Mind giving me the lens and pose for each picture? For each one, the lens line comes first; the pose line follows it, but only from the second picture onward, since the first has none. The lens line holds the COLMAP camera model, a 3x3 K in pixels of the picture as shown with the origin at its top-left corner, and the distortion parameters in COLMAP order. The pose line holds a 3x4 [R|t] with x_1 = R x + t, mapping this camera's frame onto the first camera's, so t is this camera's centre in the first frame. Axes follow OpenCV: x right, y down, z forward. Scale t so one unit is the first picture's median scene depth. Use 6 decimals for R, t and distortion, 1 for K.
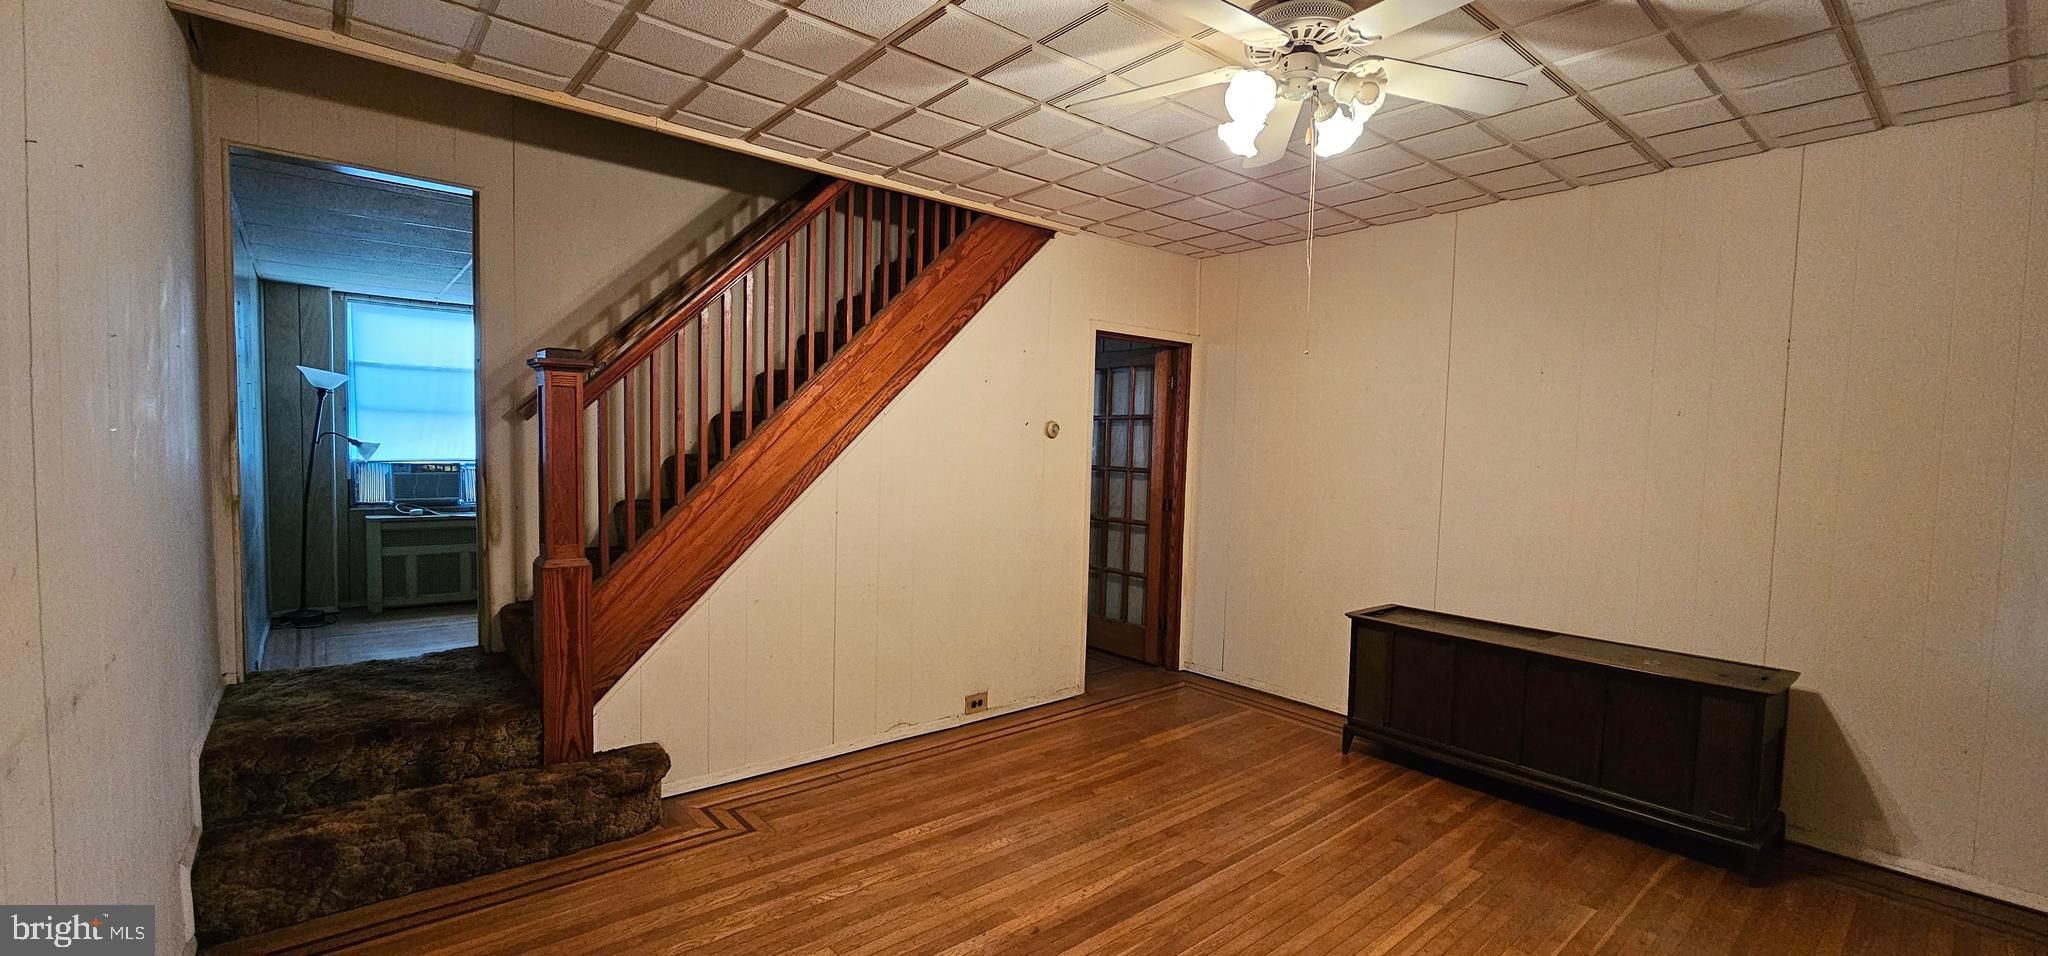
lens RADIAL K [[838.6, 0, 1011.7], [0, 838.6, 493.1], [0, 0, 1]] dist [0.000593, 0.000476]
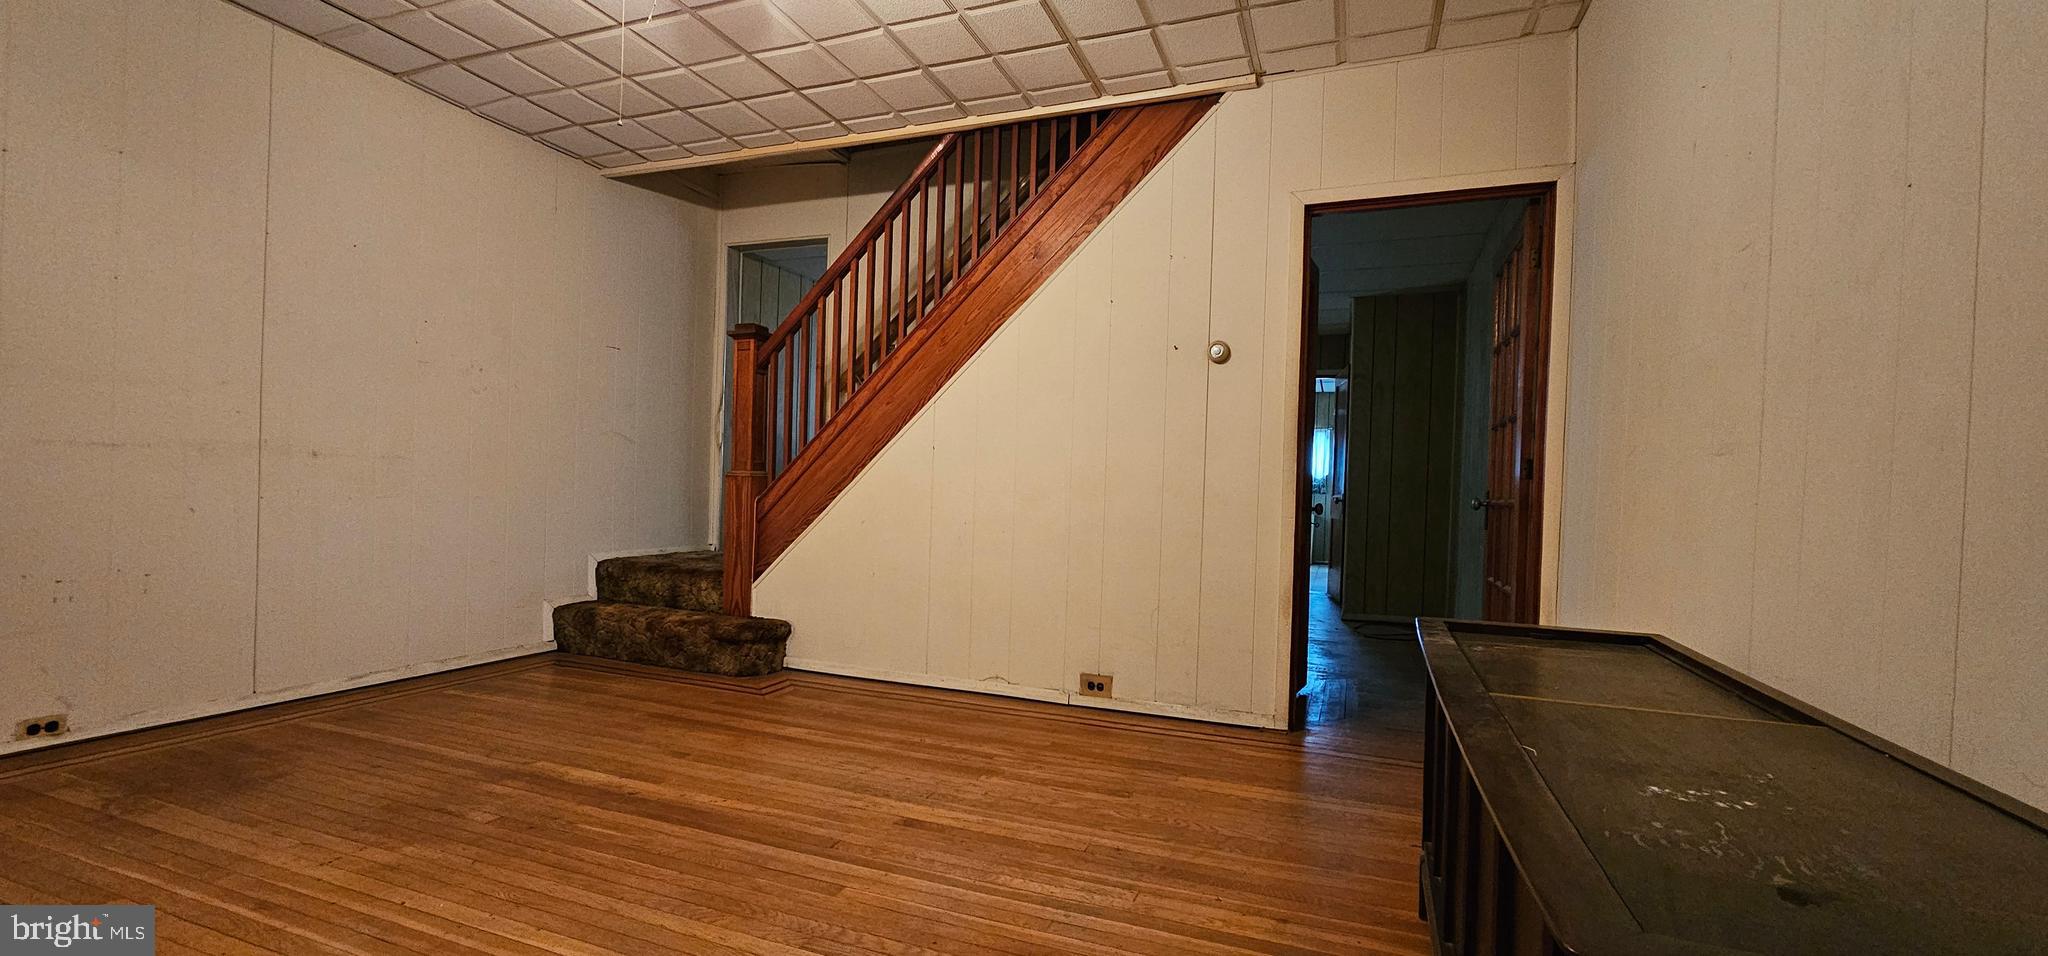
lens RADIAL K [[838.6, 0, 1011.7], [0, 838.6, 493.1], [0, 0, 1]] dist [0.000593, 0.000476]
pose [[0.476045, -0.004443, -0.879410, 0.808805], [-0.069974, 0.996625, -0.042914, 0.125218], [0.876633, 0.081965, 0.474128, 0.637851]]
